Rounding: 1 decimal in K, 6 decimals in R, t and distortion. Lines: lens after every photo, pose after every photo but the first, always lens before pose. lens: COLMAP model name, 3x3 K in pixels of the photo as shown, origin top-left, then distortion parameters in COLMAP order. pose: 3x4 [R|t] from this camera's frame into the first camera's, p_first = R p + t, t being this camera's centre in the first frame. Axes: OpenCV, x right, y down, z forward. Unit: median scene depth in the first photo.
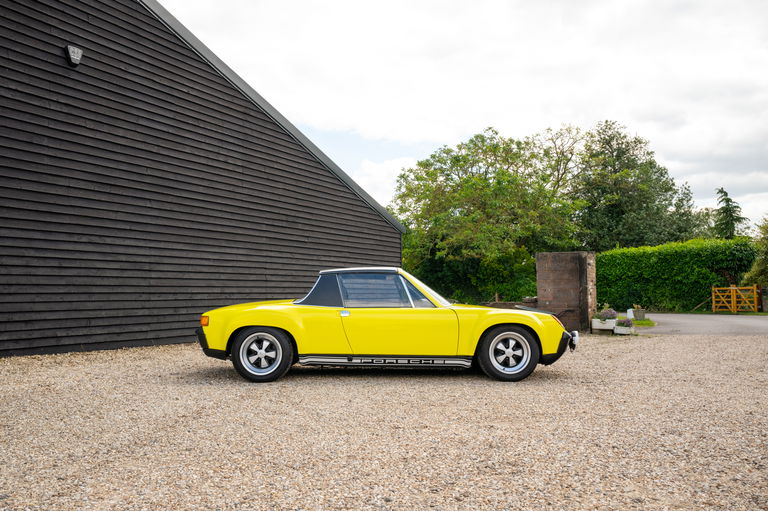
lens RADIAL K [[676.0, 0, 379.6], [0, 676.0, 254.0], [0, 0, 1]] dist [-0.060253, 0.022398]
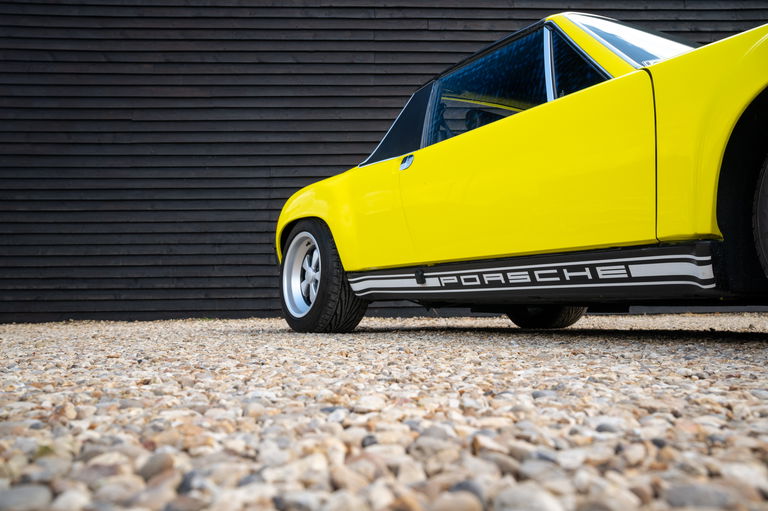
lens RADIAL K [[683.0, 0, 381.5], [0, 683.0, 255.4], [0, 0, 1]] dist [-0.031813, -0.000358]
pose [[0.507489, -0.079314, -0.858000, 0.278397], [0.062296, 0.996526, -0.055273, 0.163181], [0.859403, -0.025399, 0.510667, 0.782857]]
